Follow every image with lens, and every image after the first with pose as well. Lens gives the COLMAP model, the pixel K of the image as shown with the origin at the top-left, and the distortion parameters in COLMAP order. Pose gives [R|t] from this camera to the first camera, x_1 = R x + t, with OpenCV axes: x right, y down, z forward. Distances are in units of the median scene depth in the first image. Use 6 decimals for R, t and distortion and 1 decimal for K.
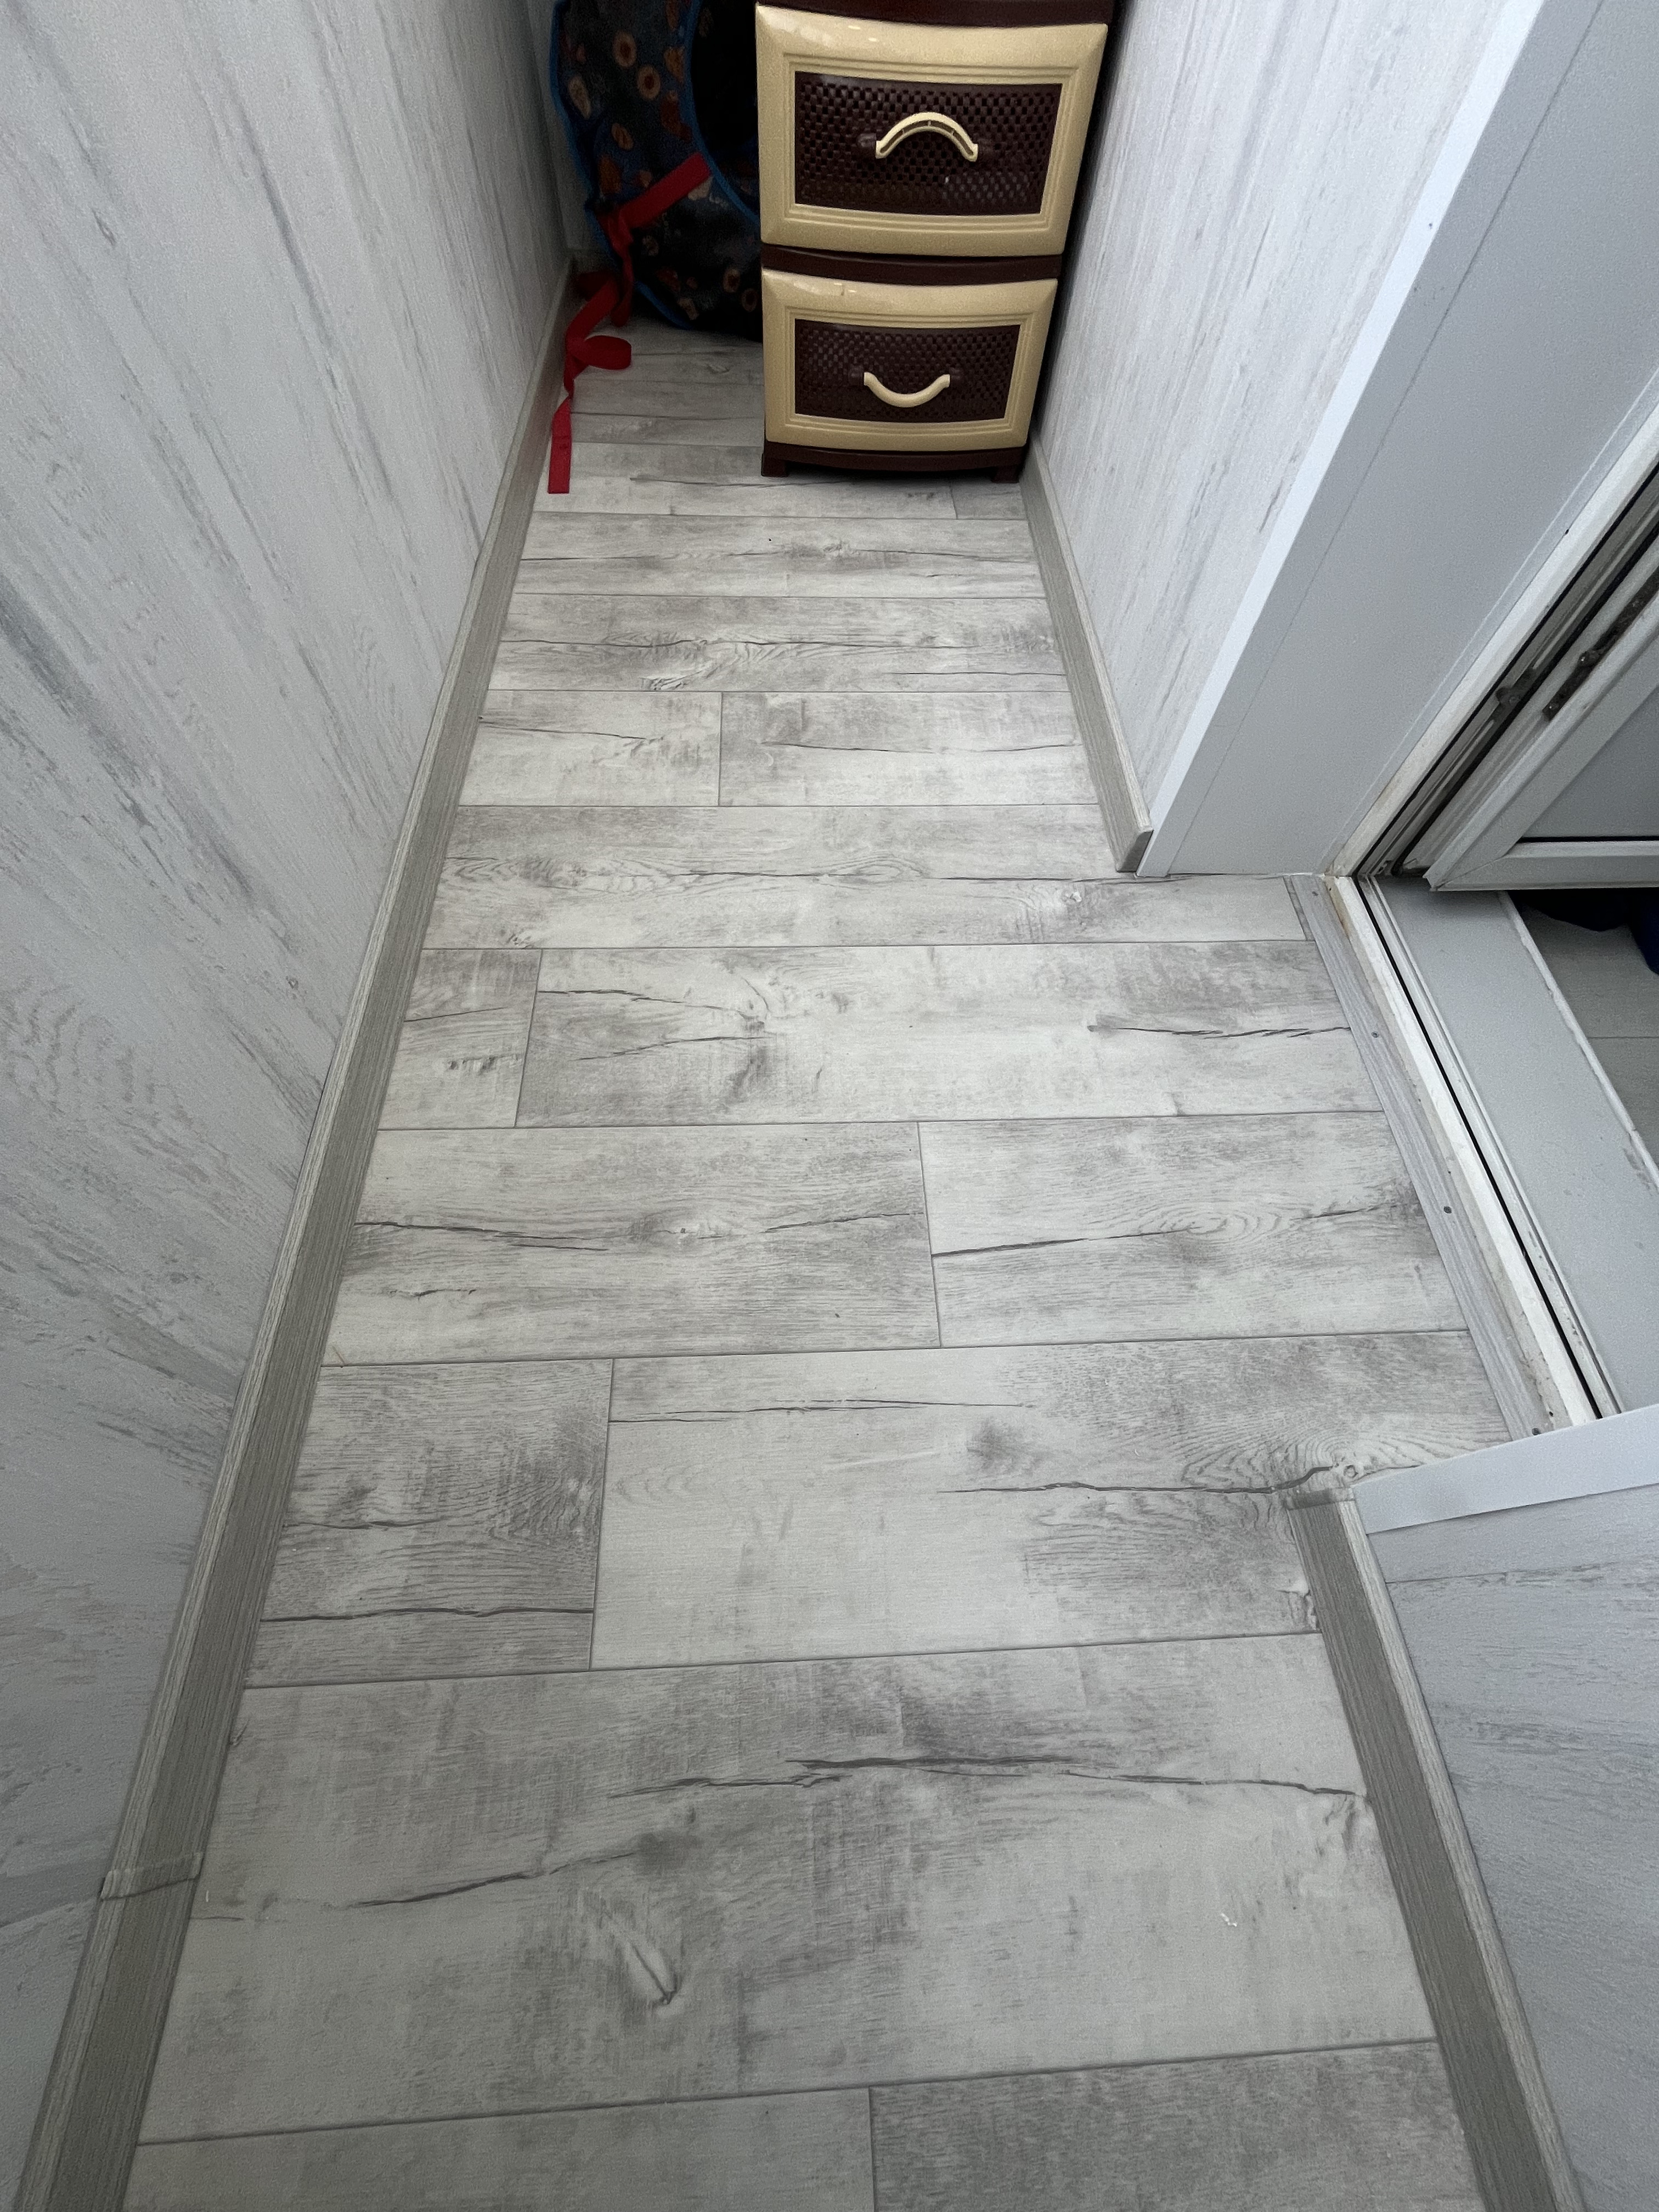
lens RADIAL K [[917.5, 0, 833.8], [0, 917.5, 1056.4], [0, 0, 1]] dist [0.006025, -0.001693]
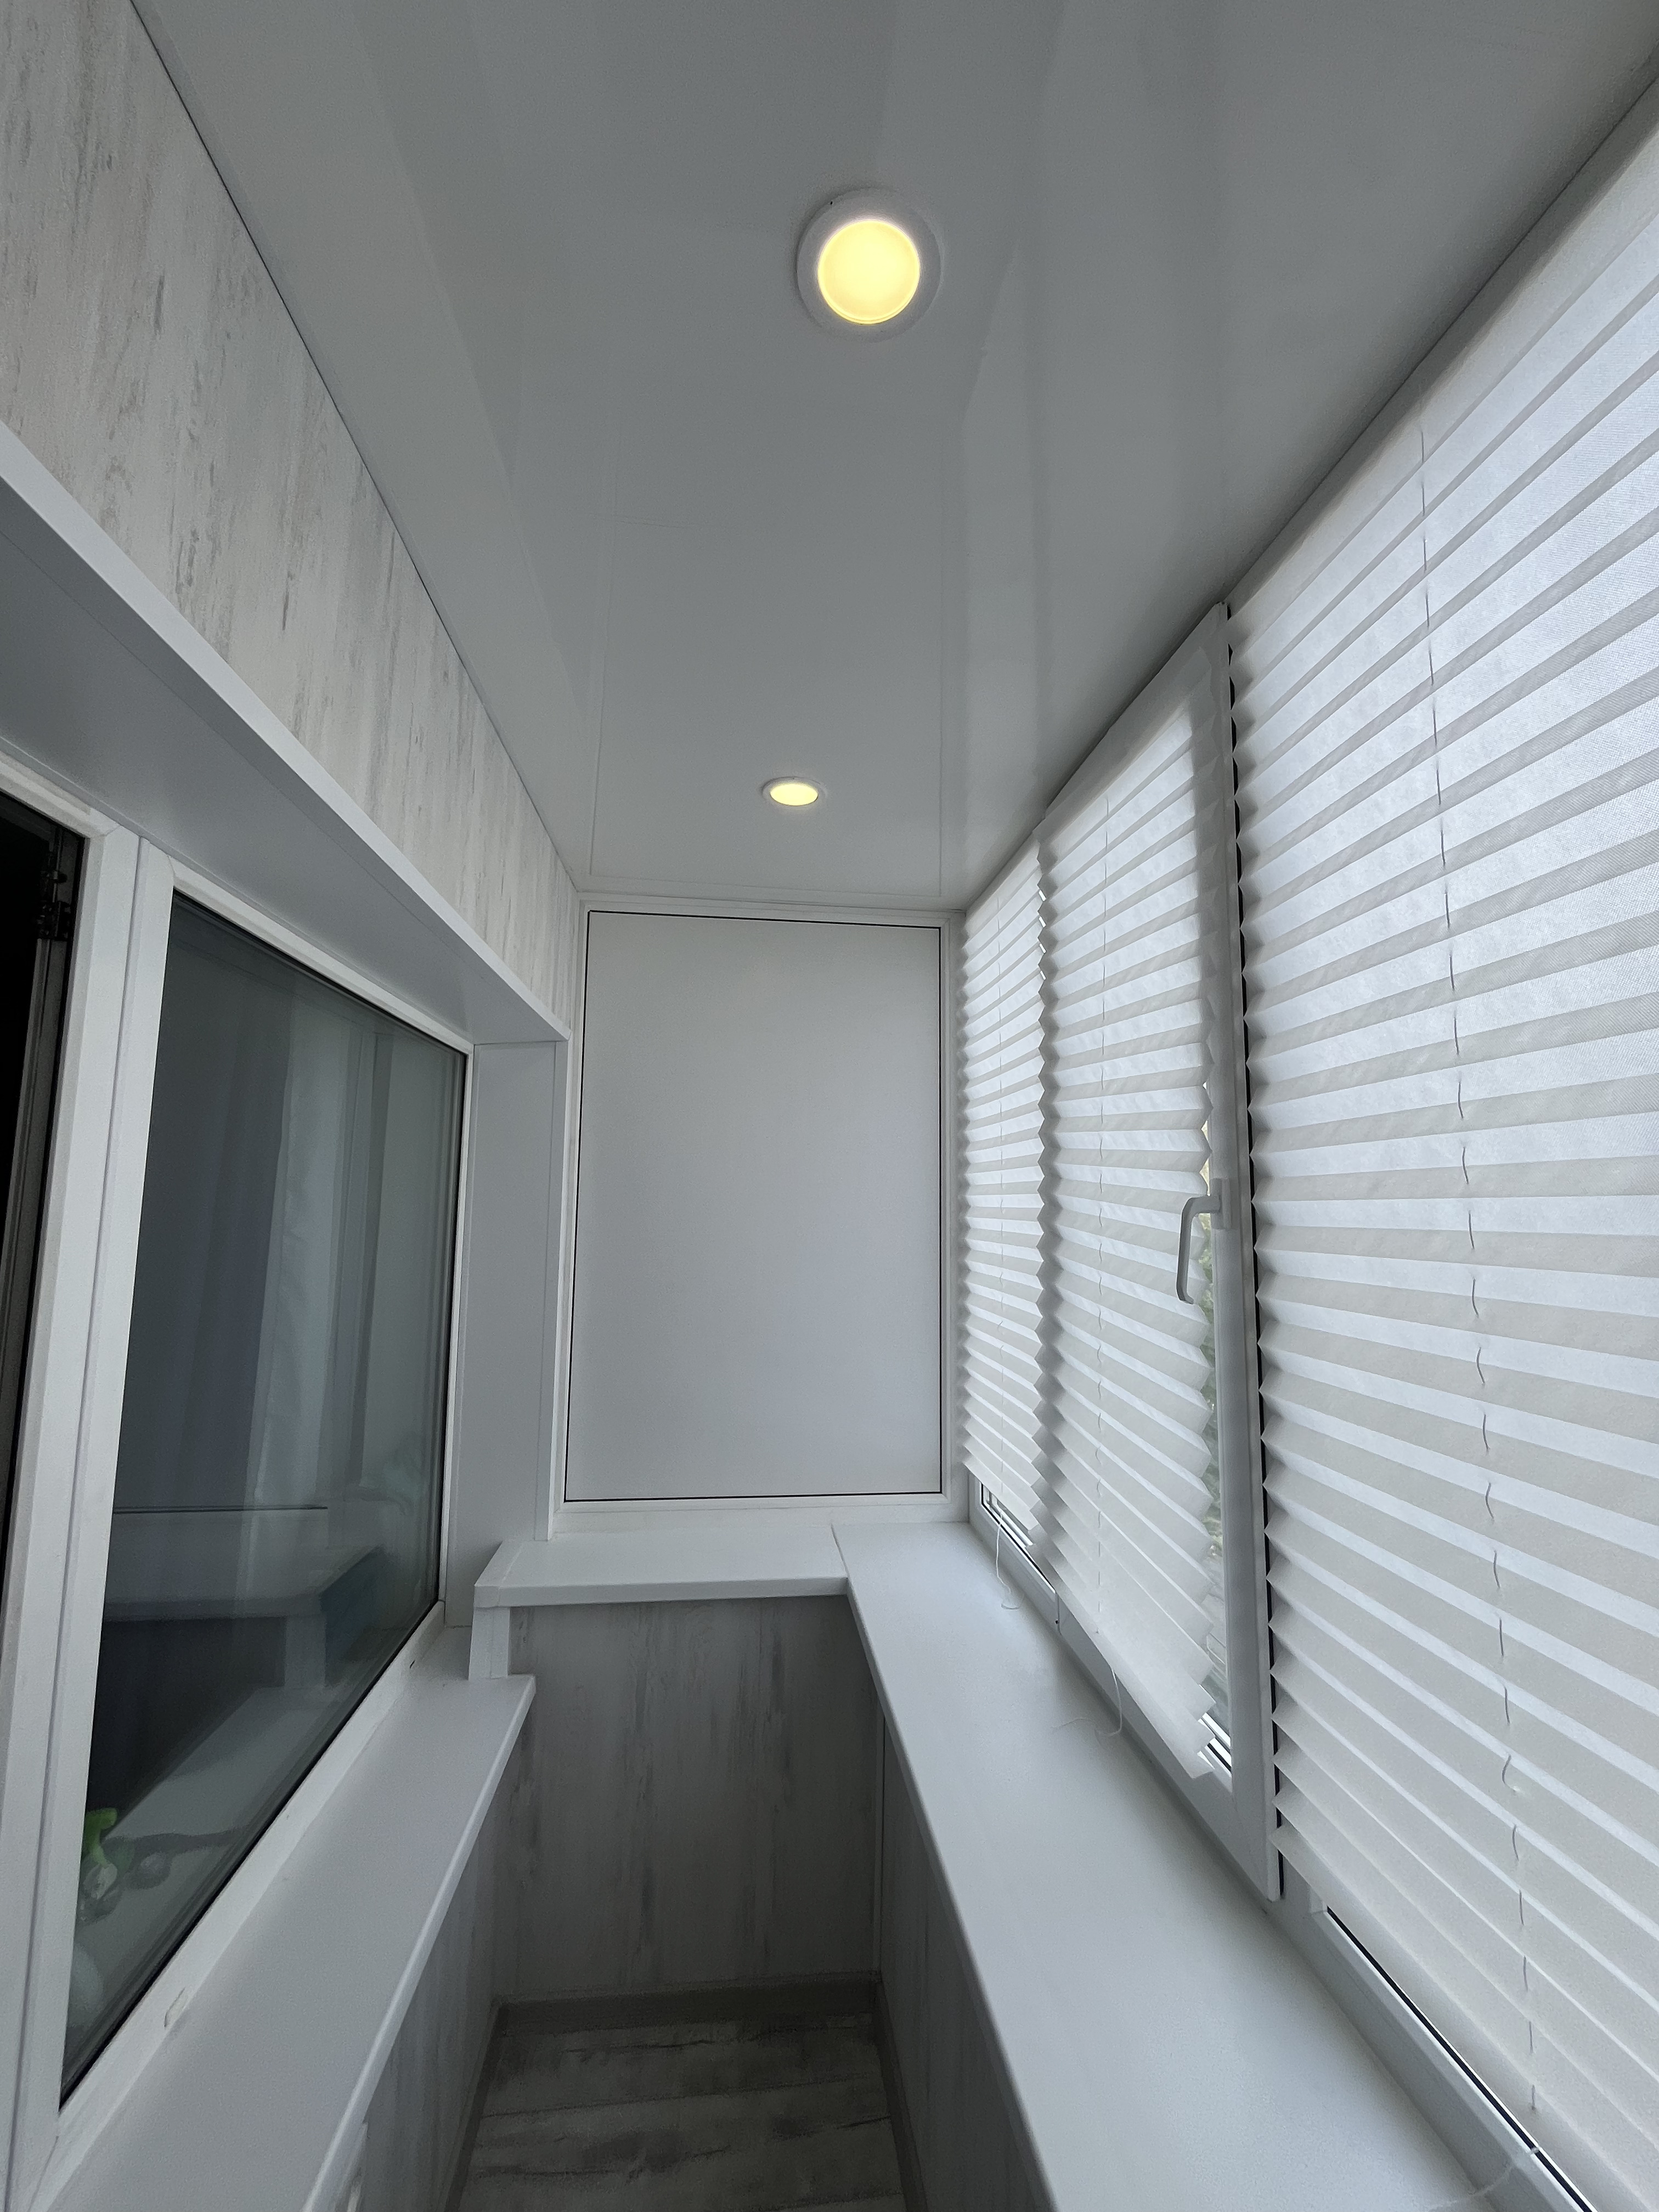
lens RADIAL K [[917.5, 0, 830.9], [0, 917.5, 1104.4], [0, 0, 1]] dist [0.006025, -0.001693]
pose [[-0.996273, -0.053289, -0.067833, -0.090742], [-0.086261, 0.612935, 0.785411, -2.227194], [-0.000277, 0.788335, -0.615247, 0.612038]]
